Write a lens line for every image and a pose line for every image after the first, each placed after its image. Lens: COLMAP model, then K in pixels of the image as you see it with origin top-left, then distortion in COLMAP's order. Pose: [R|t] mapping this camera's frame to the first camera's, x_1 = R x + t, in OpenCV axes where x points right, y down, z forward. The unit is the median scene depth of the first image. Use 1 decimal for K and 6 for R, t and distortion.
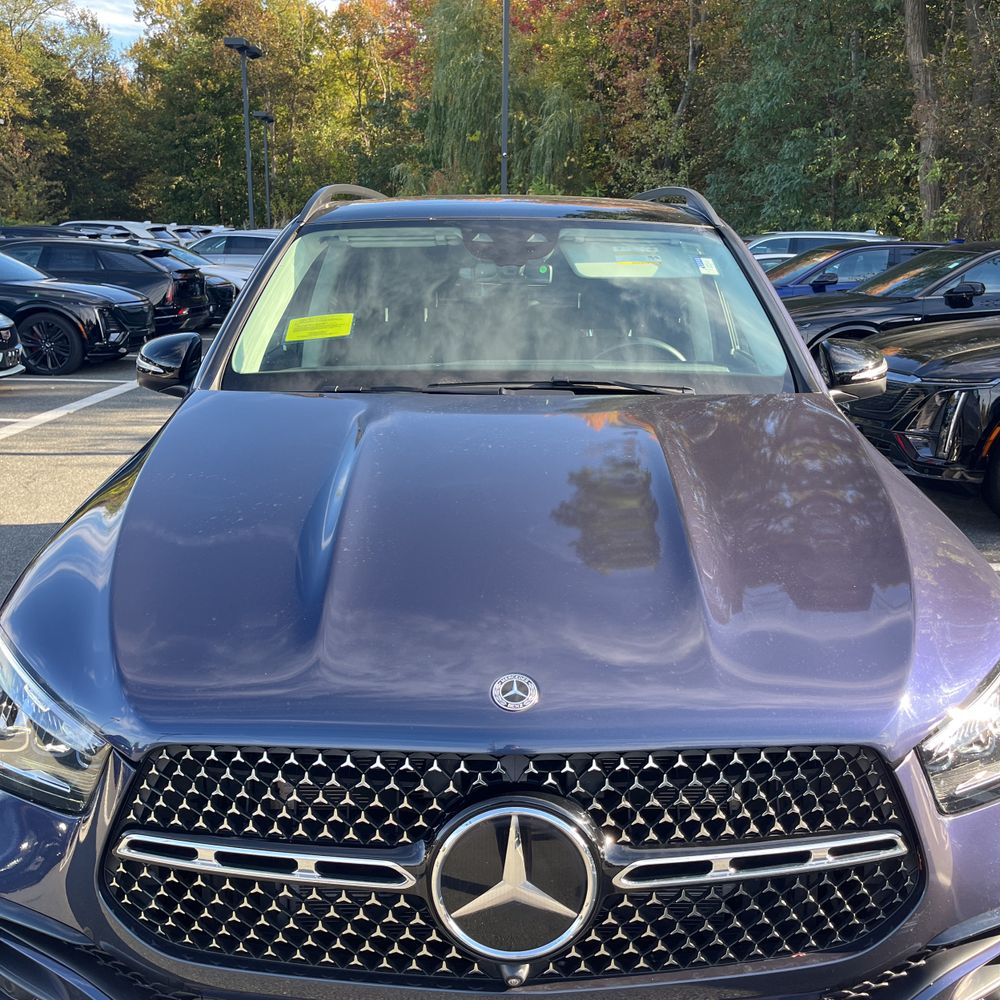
lens RADIAL K [[1052.5, 0, 501.6], [0, 1052.5, 492.8], [0, 0, 1]] dist [0.030413, 0.000000]
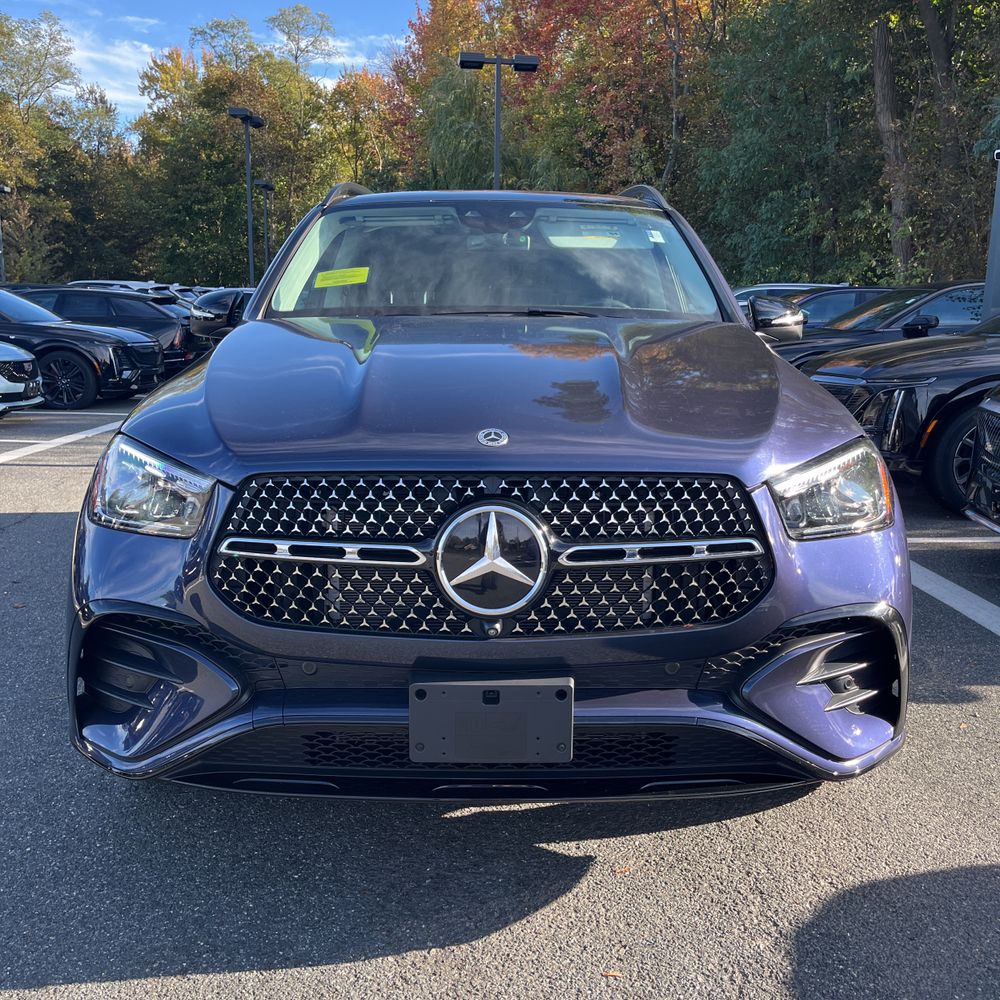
lens RADIAL K [[1052.5, 0, 499.4], [0, 1052.5, 496.9], [0, 0, 1]] dist [0.030413, 0.000000]
pose [[0.999989, 0.000218, 0.004763, 0.007427], [0.000066, 0.998227, -0.059518, 0.180086], [-0.004767, 0.059518, 0.998216, -0.234854]]
